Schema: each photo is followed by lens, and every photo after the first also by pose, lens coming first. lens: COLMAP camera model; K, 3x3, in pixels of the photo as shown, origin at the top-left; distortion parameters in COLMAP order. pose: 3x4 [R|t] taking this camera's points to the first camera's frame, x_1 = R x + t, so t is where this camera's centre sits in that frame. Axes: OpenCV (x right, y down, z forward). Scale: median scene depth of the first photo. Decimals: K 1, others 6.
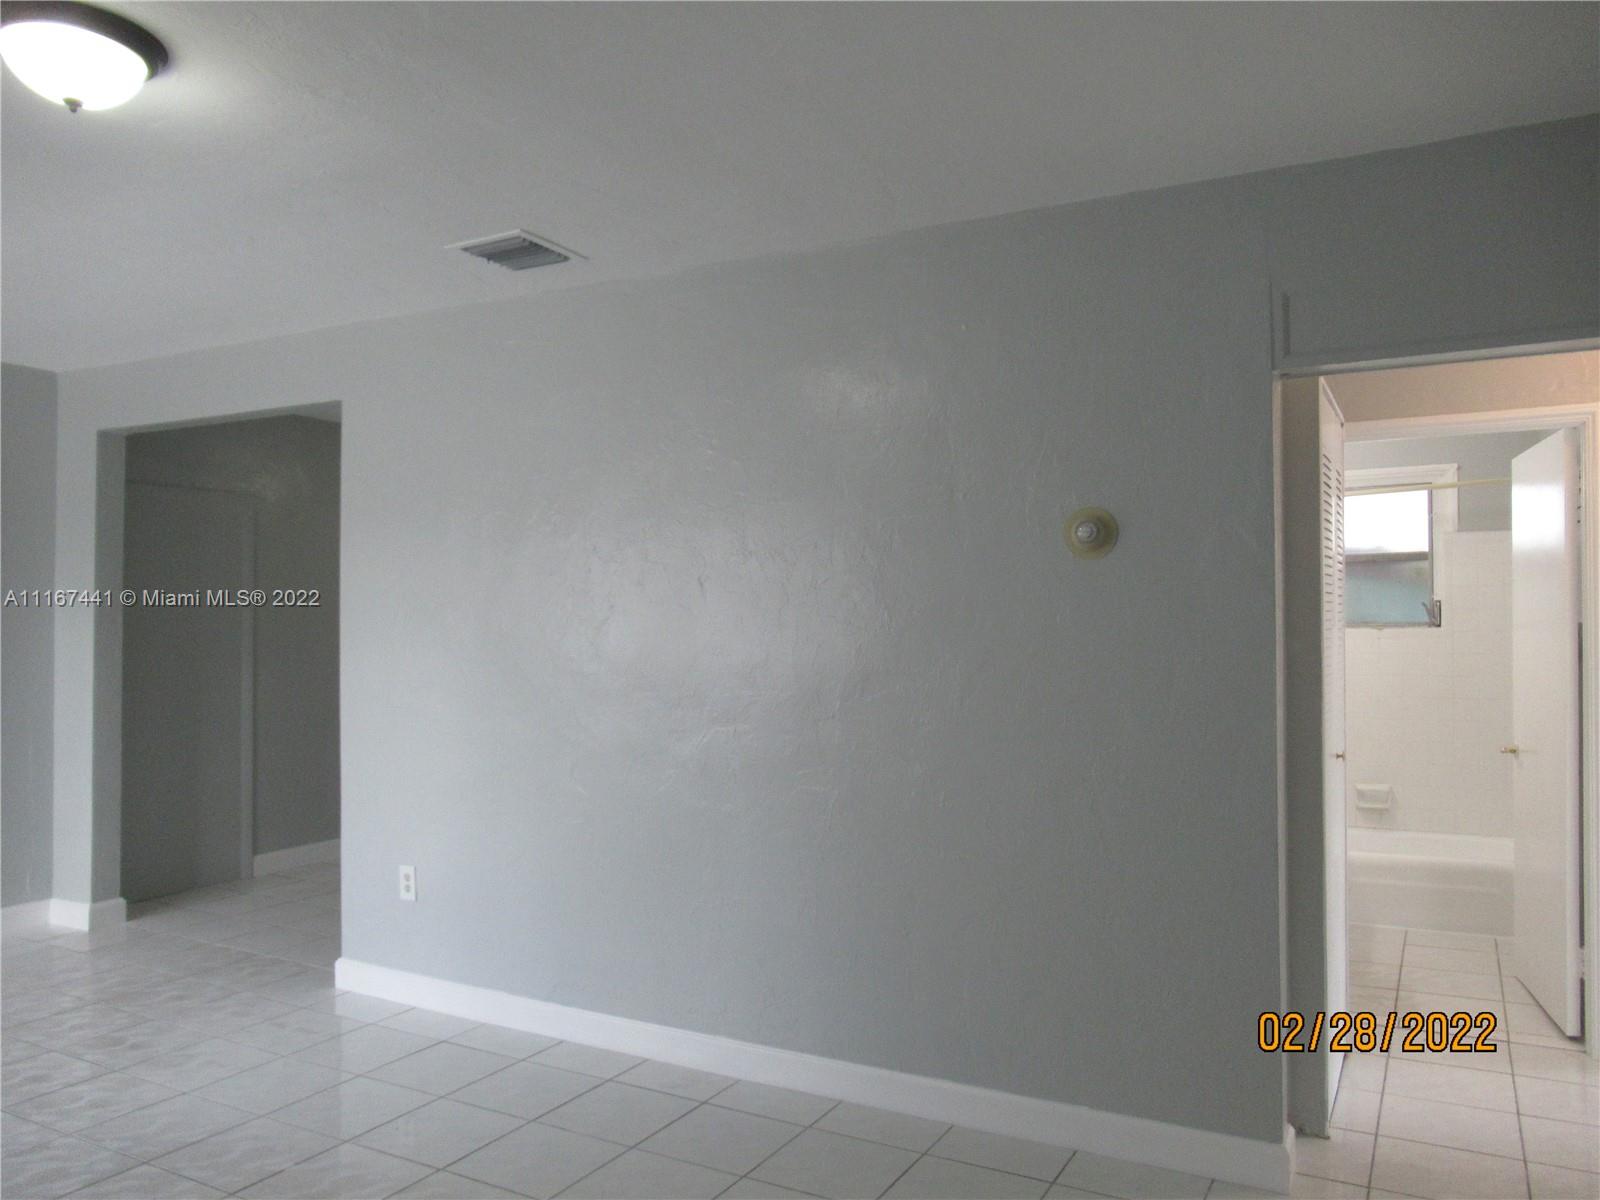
lens RADIAL K [[1196.3, 0, 800.0], [0, 1196.3, 600.0], [0, 0, 1]] dist [-0.007288, 0.006116]
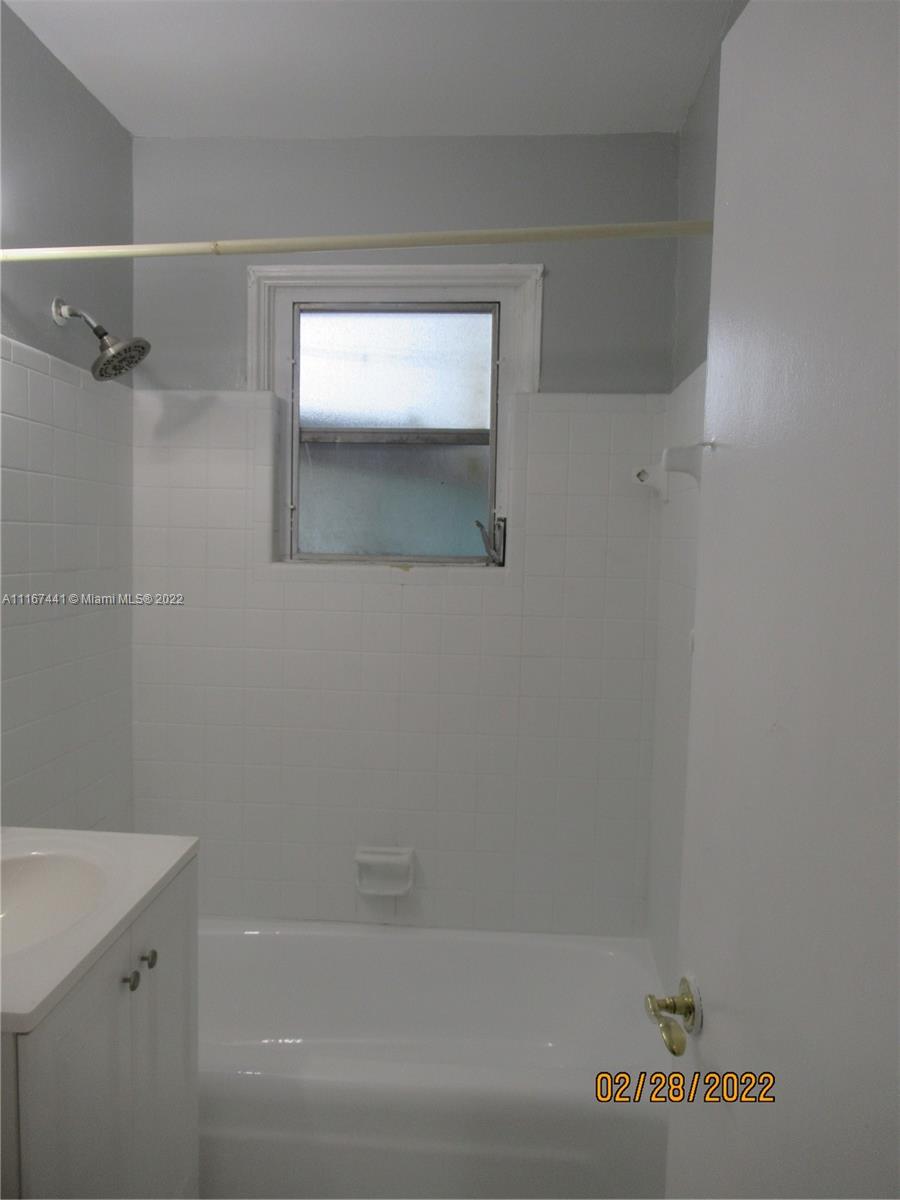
lens RADIAL K [[897.2, 0, 450.0], [0, 897.2, 600.0], [0, 0, 1]] dist [-0.007288, 0.006116]
pose [[0.914492, 0.000095, 0.404604, 0.342218], [-0.031593, 0.996964, 0.071172, 0.009422], [-0.403369, -0.077869, 0.911718, 0.624907]]
